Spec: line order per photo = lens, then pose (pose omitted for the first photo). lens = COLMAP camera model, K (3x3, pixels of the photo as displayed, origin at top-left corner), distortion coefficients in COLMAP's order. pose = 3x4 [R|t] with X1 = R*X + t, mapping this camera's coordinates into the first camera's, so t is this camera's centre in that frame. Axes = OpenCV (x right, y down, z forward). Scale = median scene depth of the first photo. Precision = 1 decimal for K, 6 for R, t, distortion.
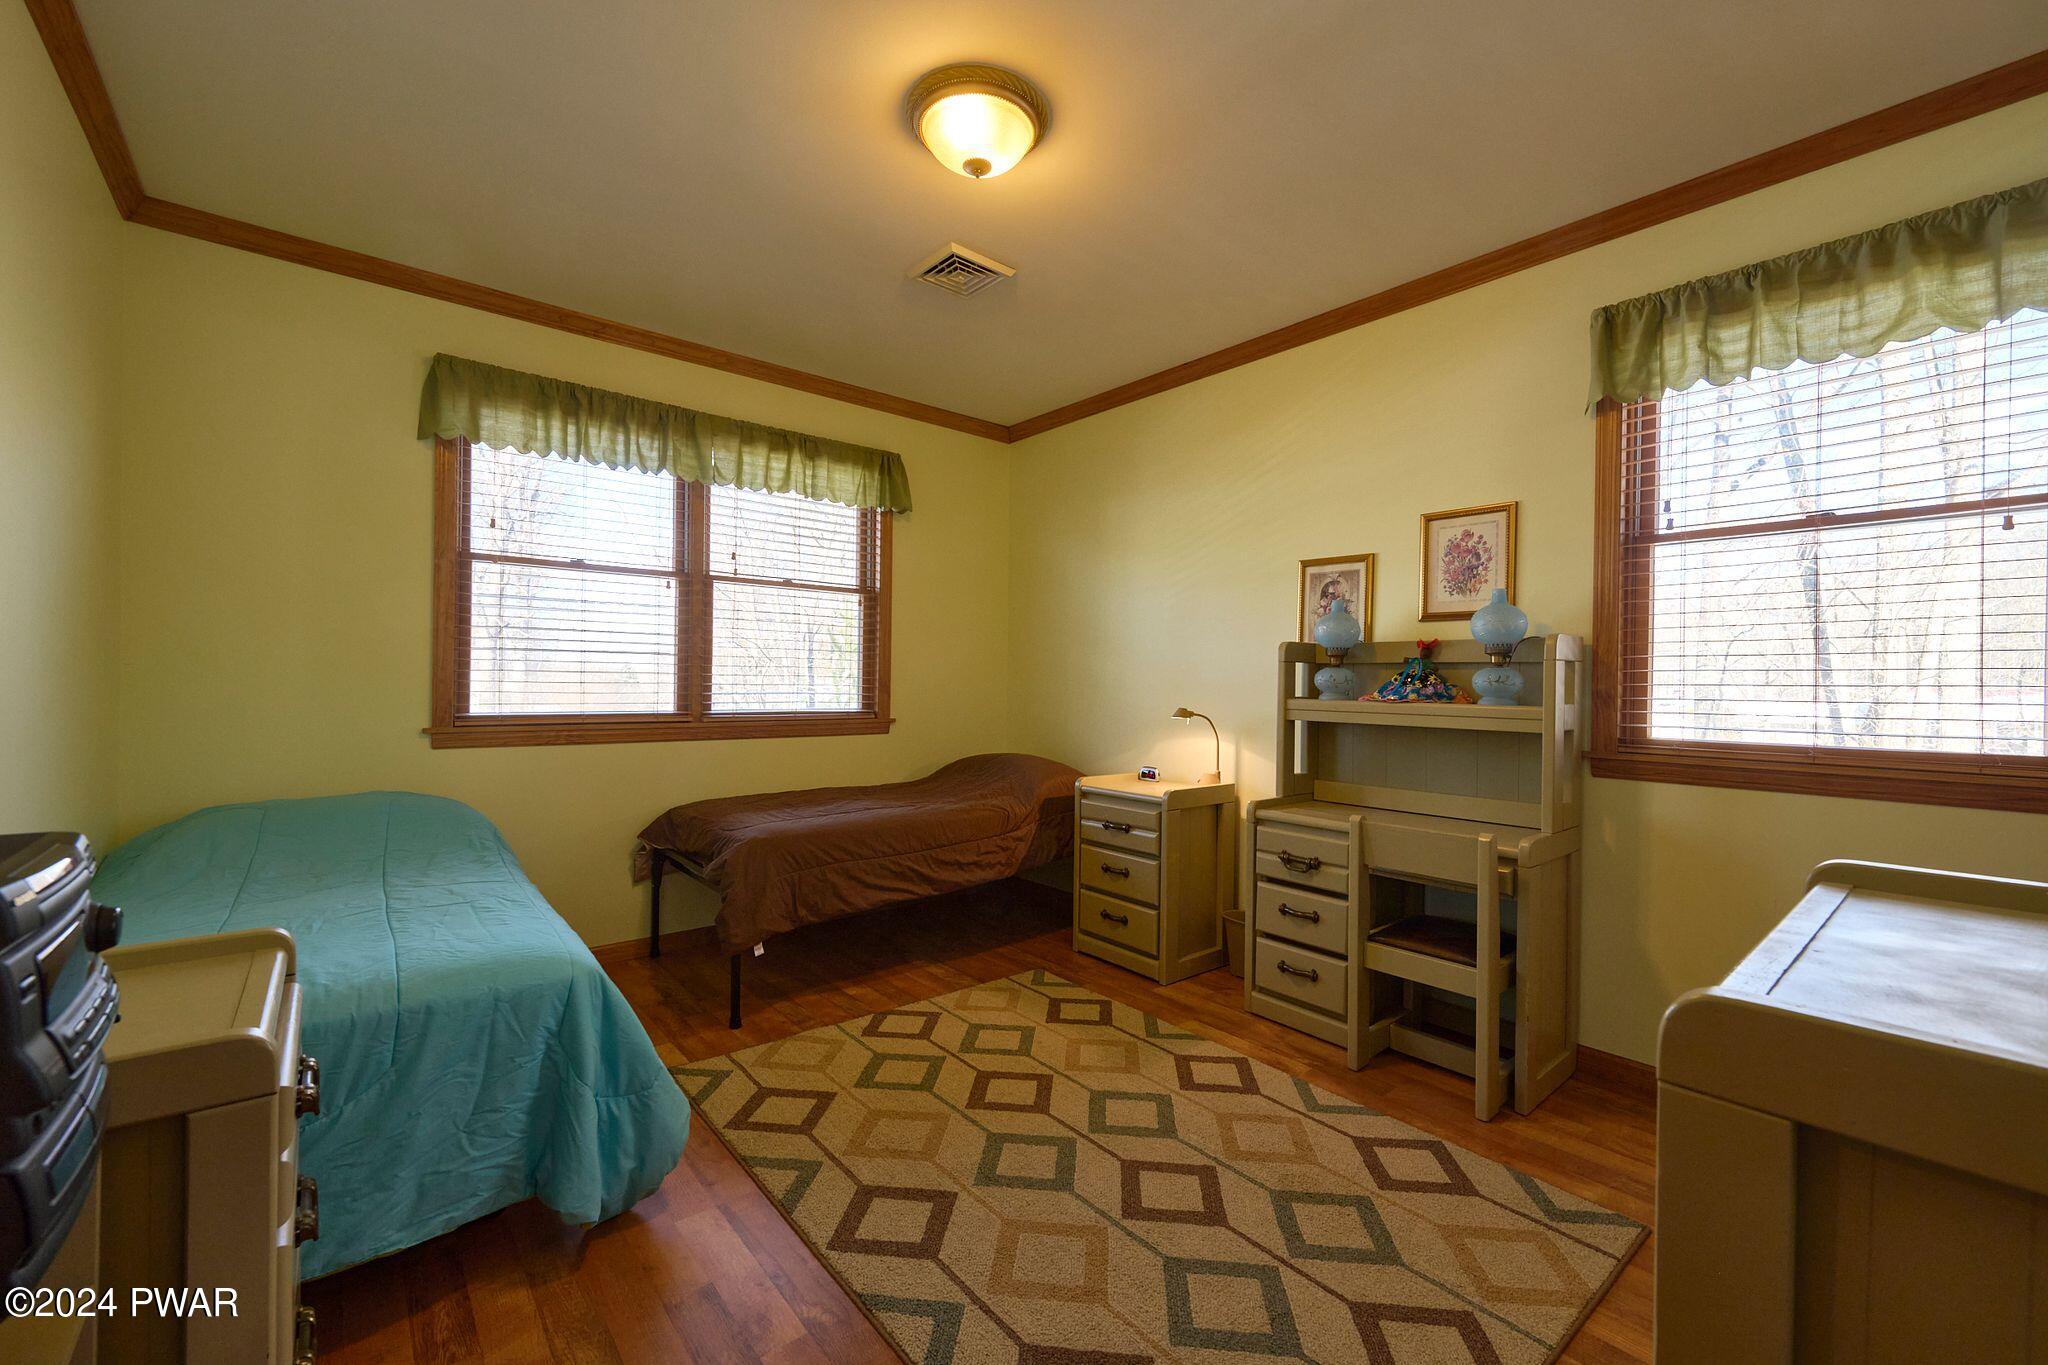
lens RADIAL K [[816.6, 0, 1022.4], [0, 816.6, 686.1], [0, 0, 1]] dist [-0.000948, 0.000137]
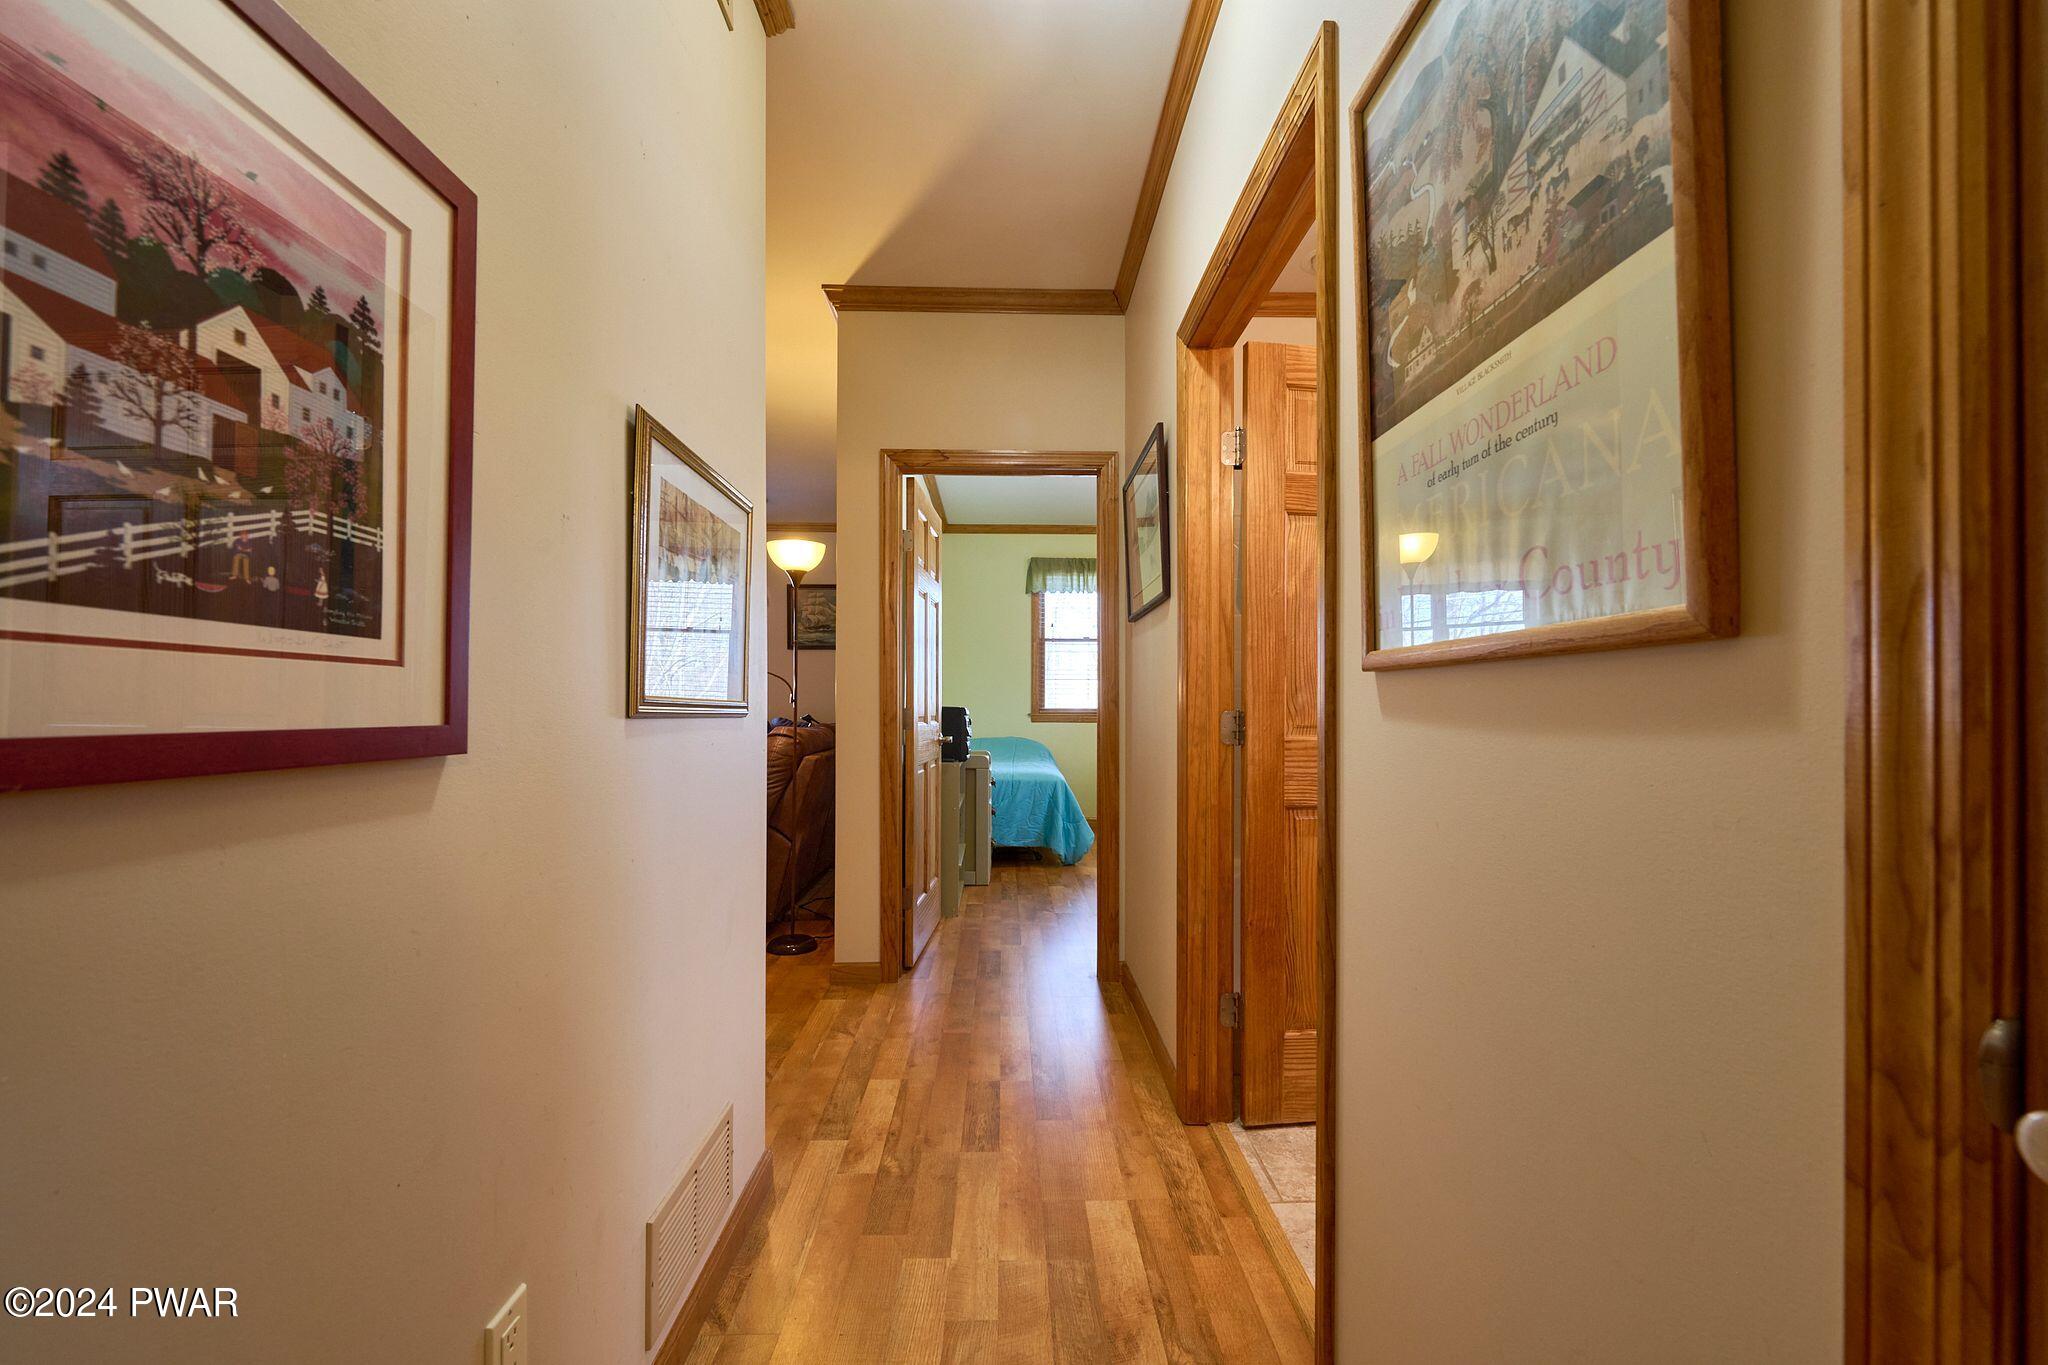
lens RADIAL K [[816.6, 0, 1024.2], [0, 816.6, 697.0], [0, 0, 1]] dist [-0.000948, 0.000137]
pose [[0.778443, -0.020280, -0.627388, 0.743440], [0.010429, 0.999758, -0.019377, 0.047794], [0.627629, 0.008541, 0.778466, -0.855371]]
